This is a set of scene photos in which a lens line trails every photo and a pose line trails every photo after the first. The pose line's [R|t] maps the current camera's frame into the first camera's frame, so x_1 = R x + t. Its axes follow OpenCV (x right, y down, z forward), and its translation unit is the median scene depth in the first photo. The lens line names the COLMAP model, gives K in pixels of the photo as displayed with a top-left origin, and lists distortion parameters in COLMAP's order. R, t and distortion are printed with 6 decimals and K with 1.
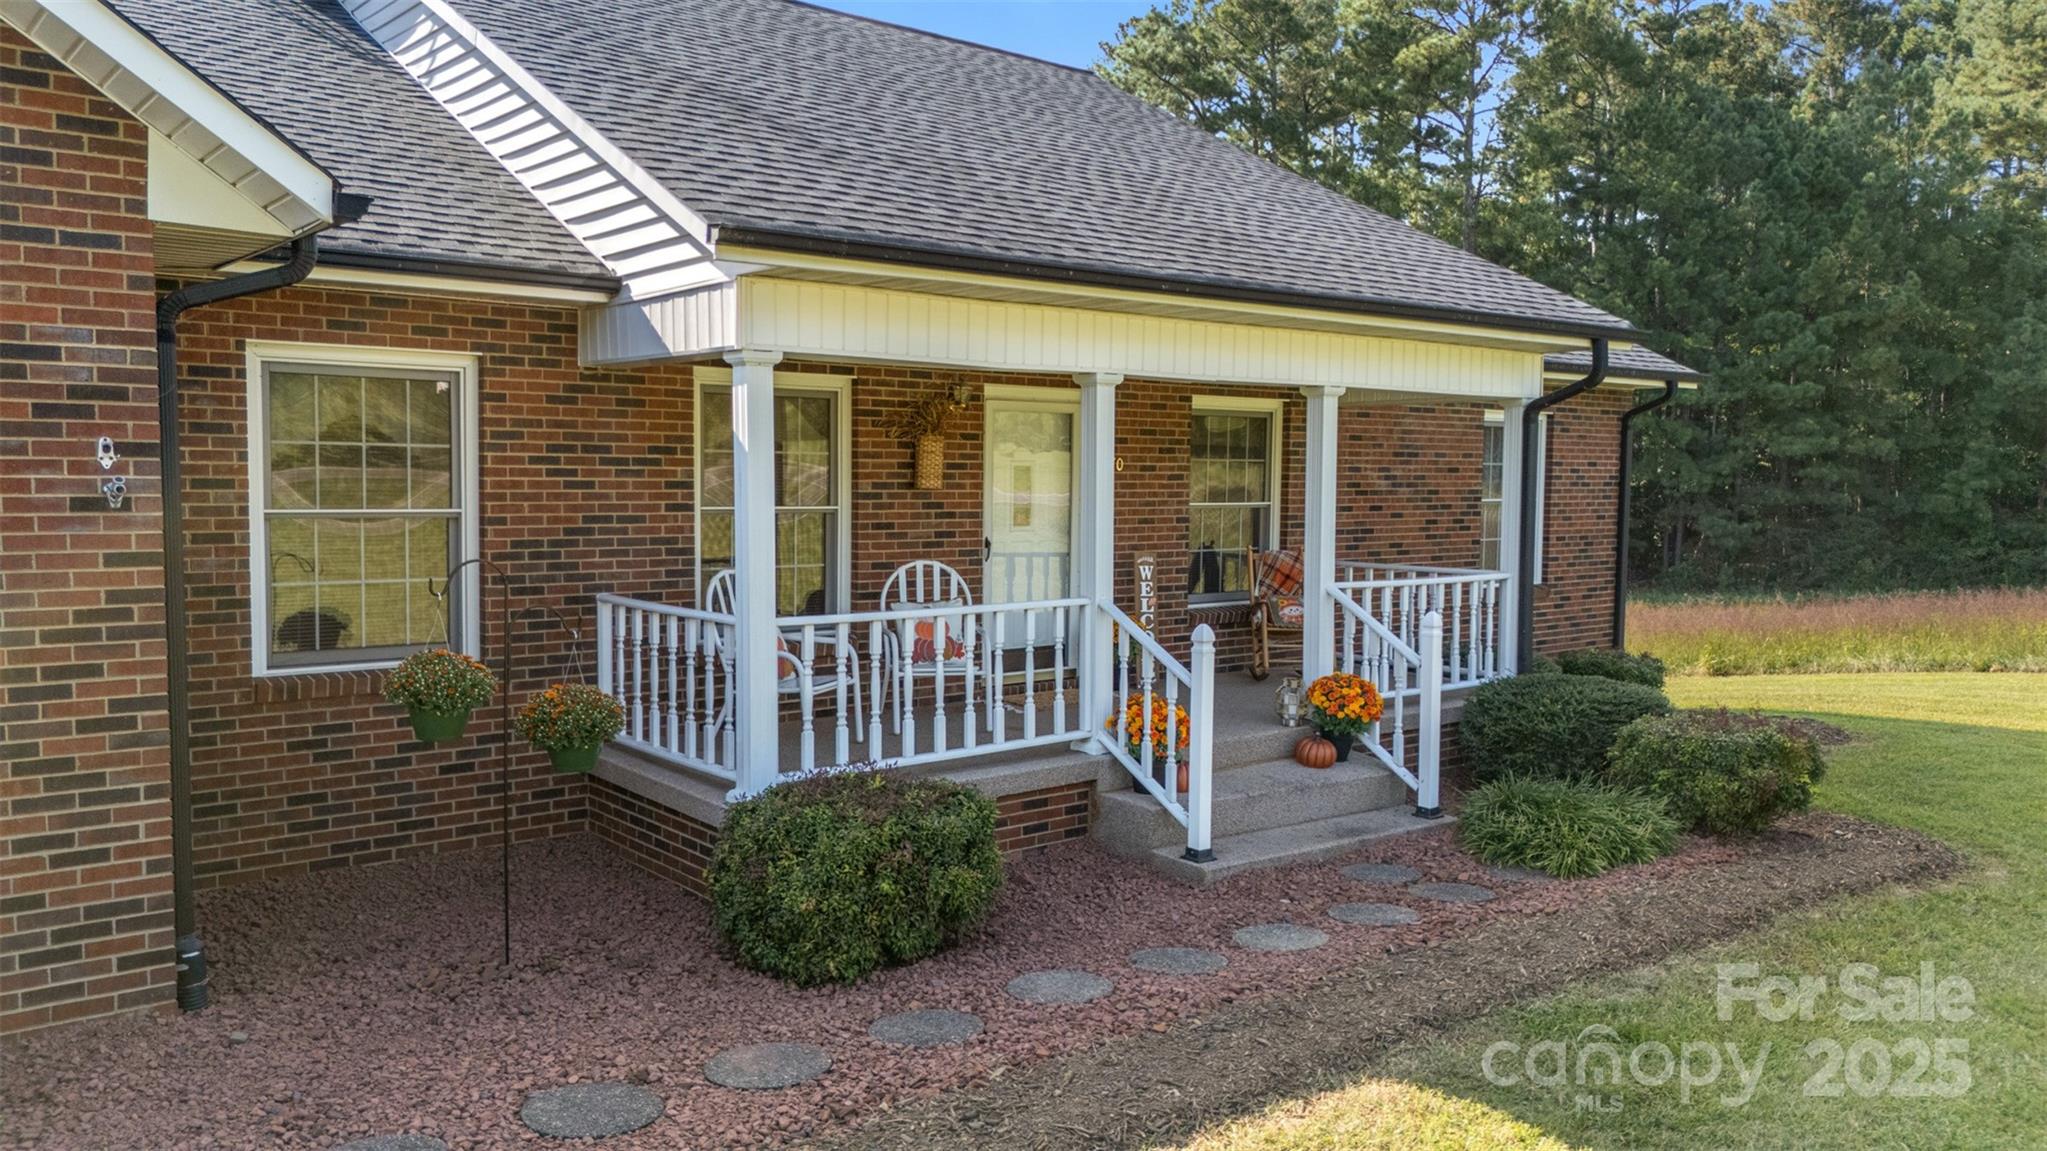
lens RADIAL K [[1504.8, 0, 1023.5], [0, 1504.8, 575.5], [0, 0, 1]] dist [0.083207, -0.090021]
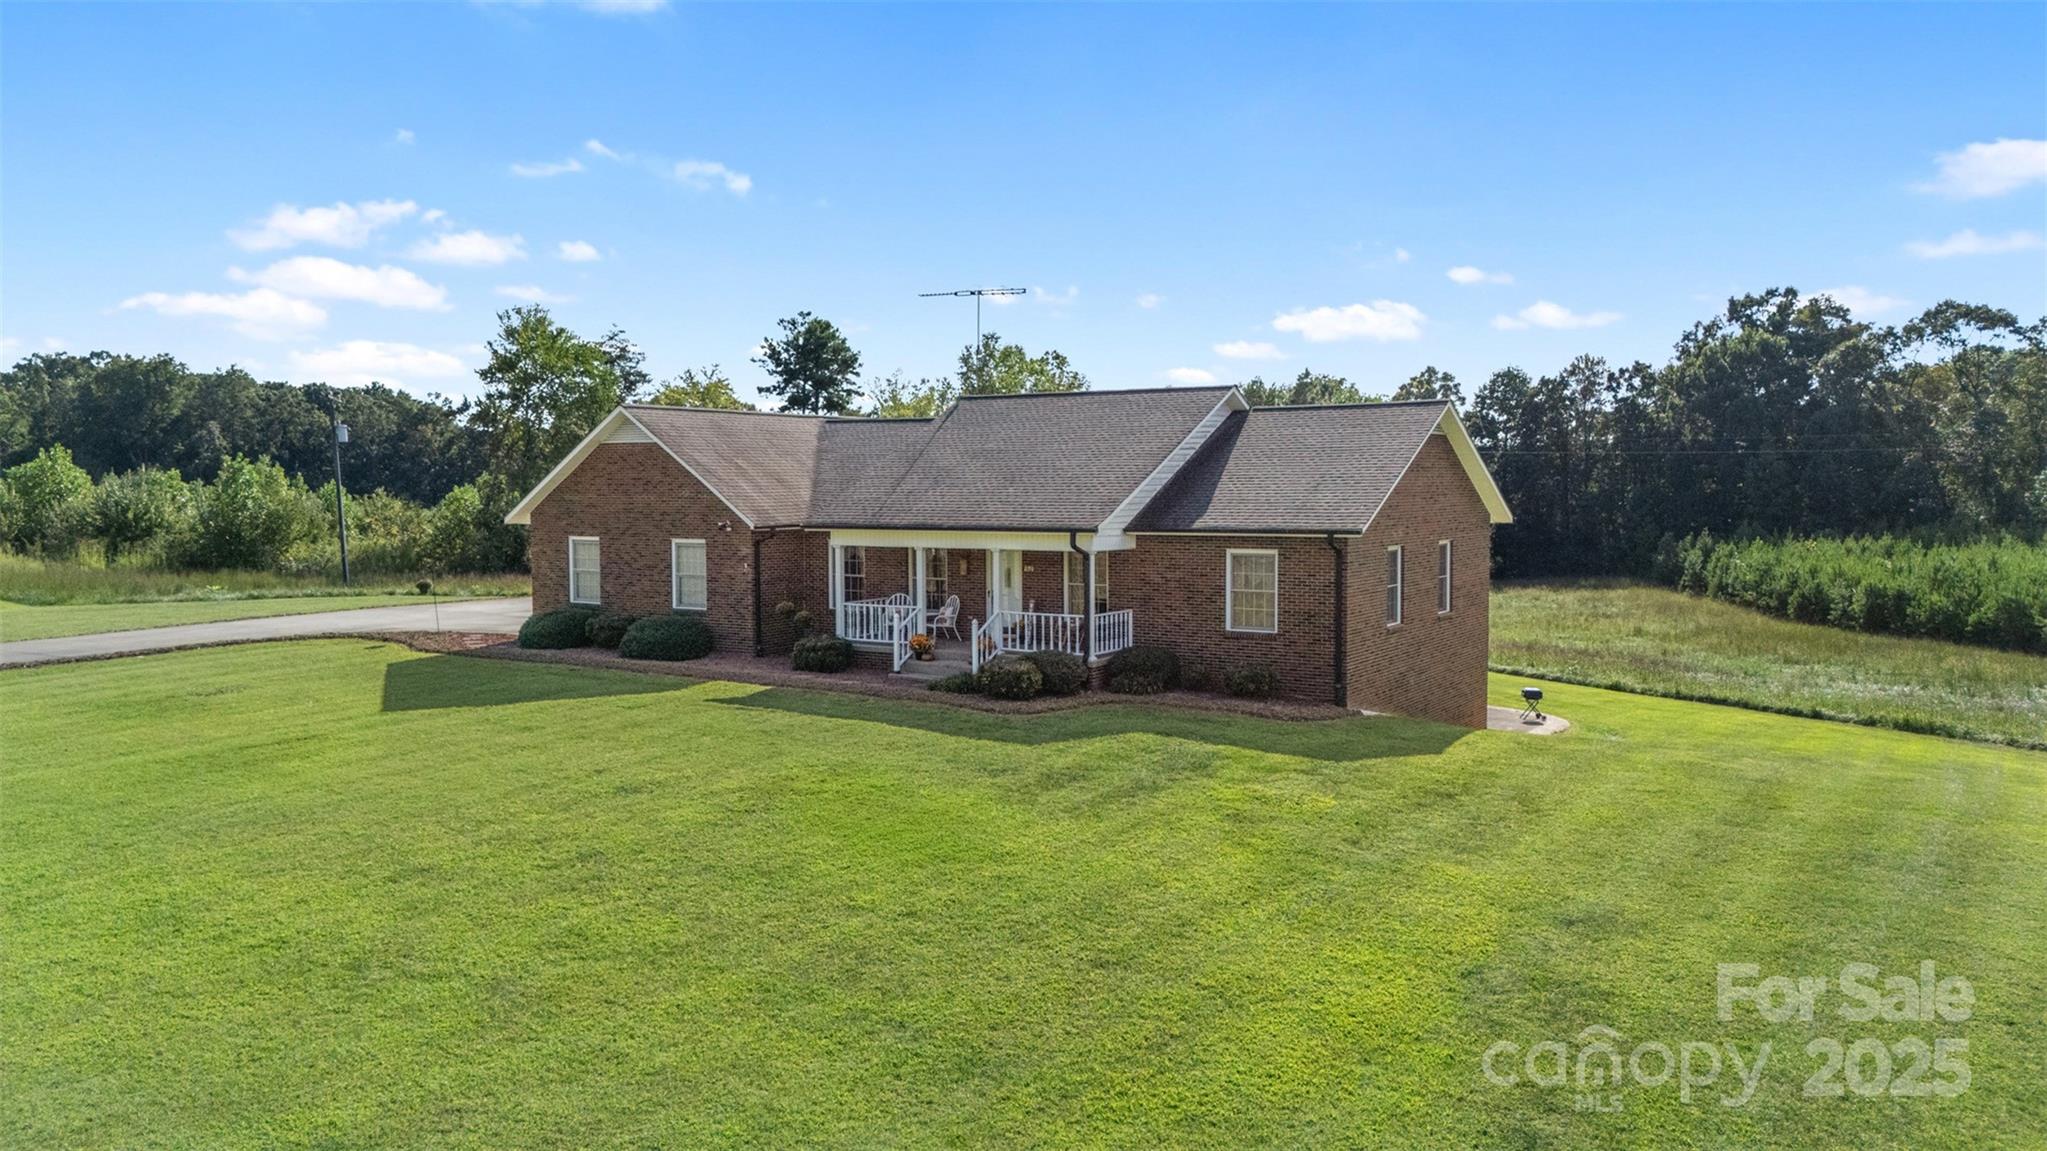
lens RADIAL K [[1504.8, 0, 1023.5], [0, 1504.8, 575.5], [0, 0, 1]] dist [0.083207, -0.090021]
pose [[0.312451, 0.046431, -0.948799, 3.647014], [-0.061763, 0.997684, 0.028484, -0.183596], [0.947924, 0.049701, 0.314595, 0.068784]]
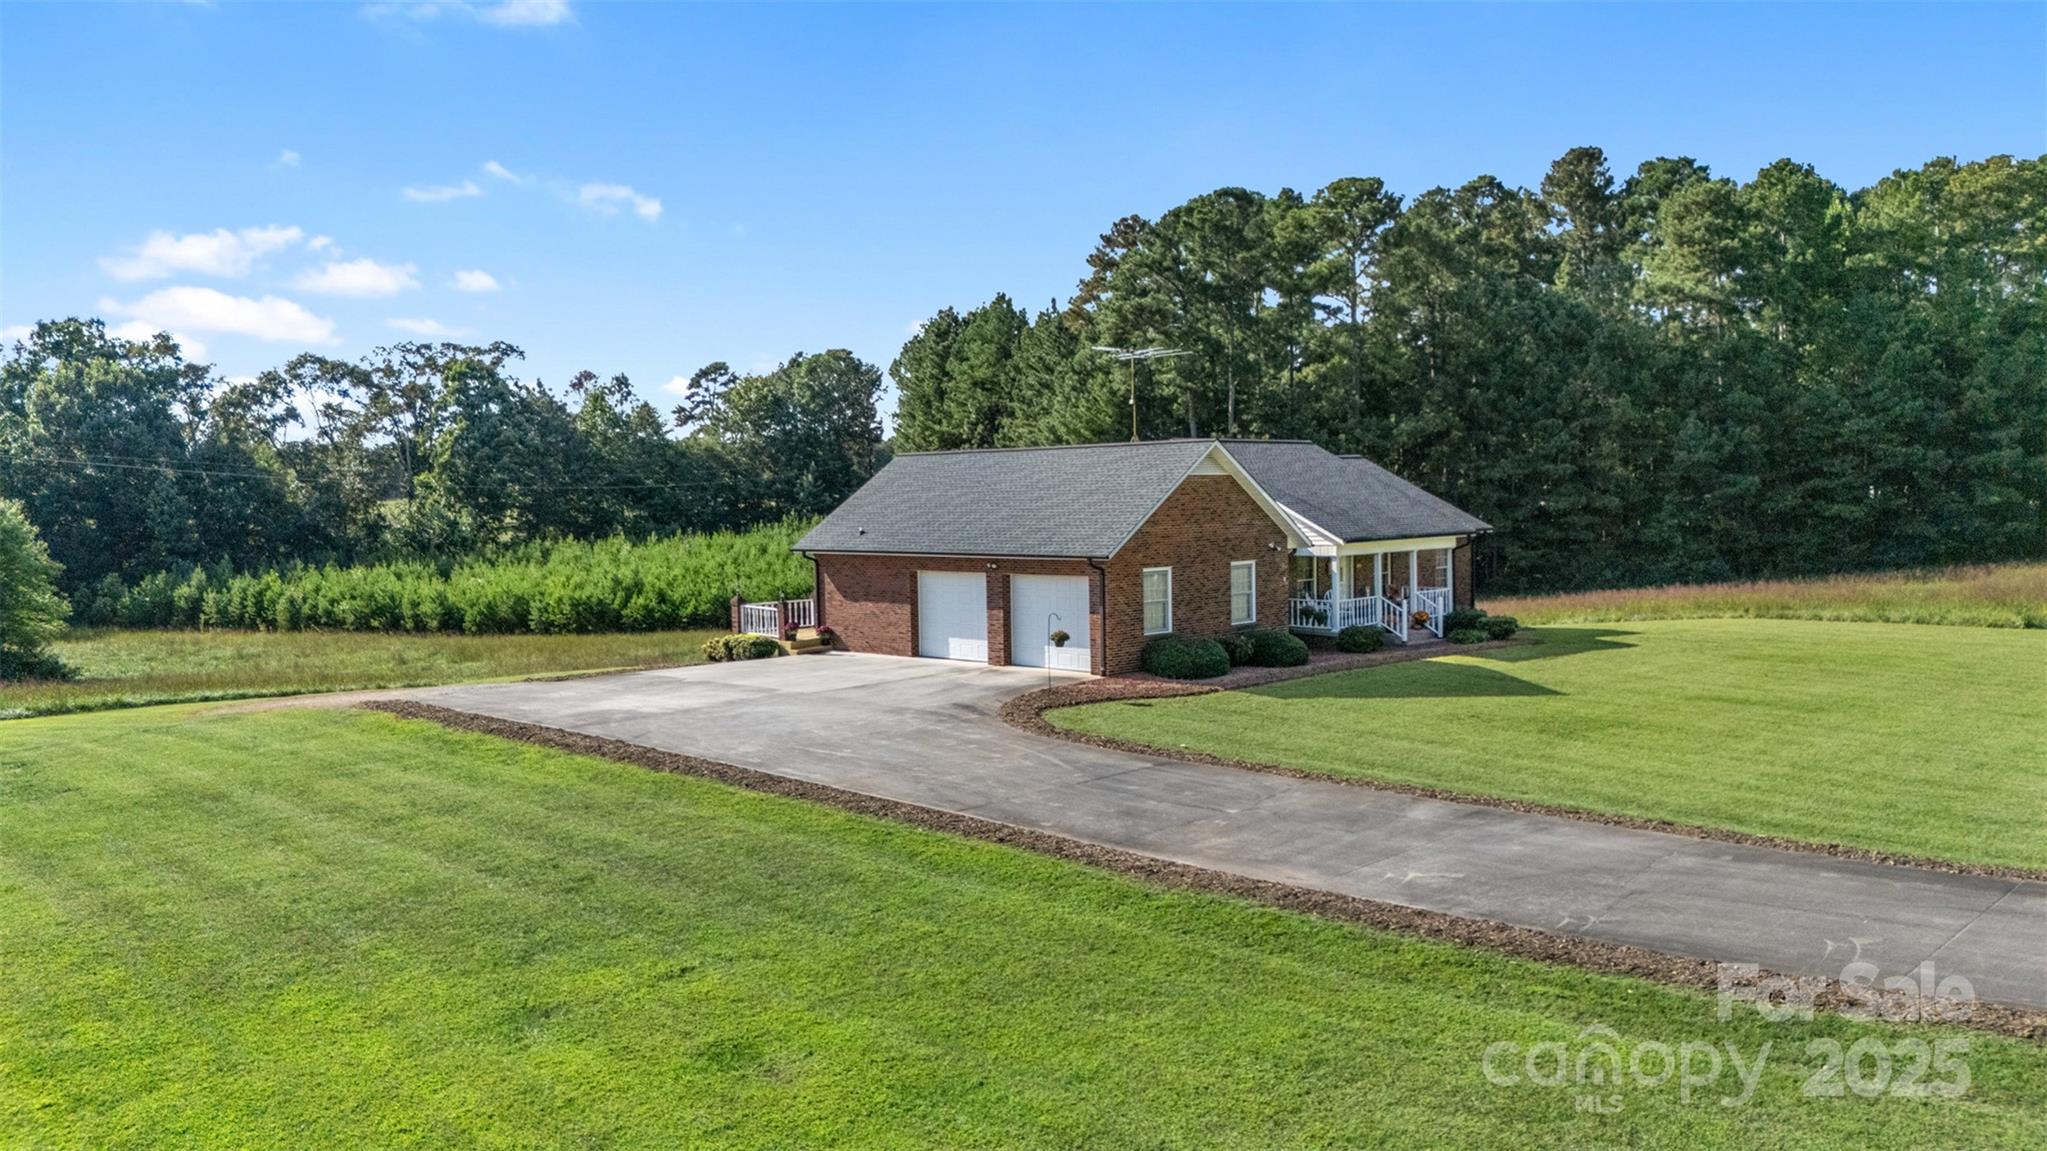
lens RADIAL K [[1504.8, 0, 1023.5], [0, 1504.8, 575.5], [0, 0, 1]] dist [0.083207, -0.090021]
pose [[0.994269, -0.034025, 0.101350, -1.677196], [0.035823, 0.999231, -0.015967, -0.016081], [-0.100729, 0.019506, 0.994723, -4.012311]]
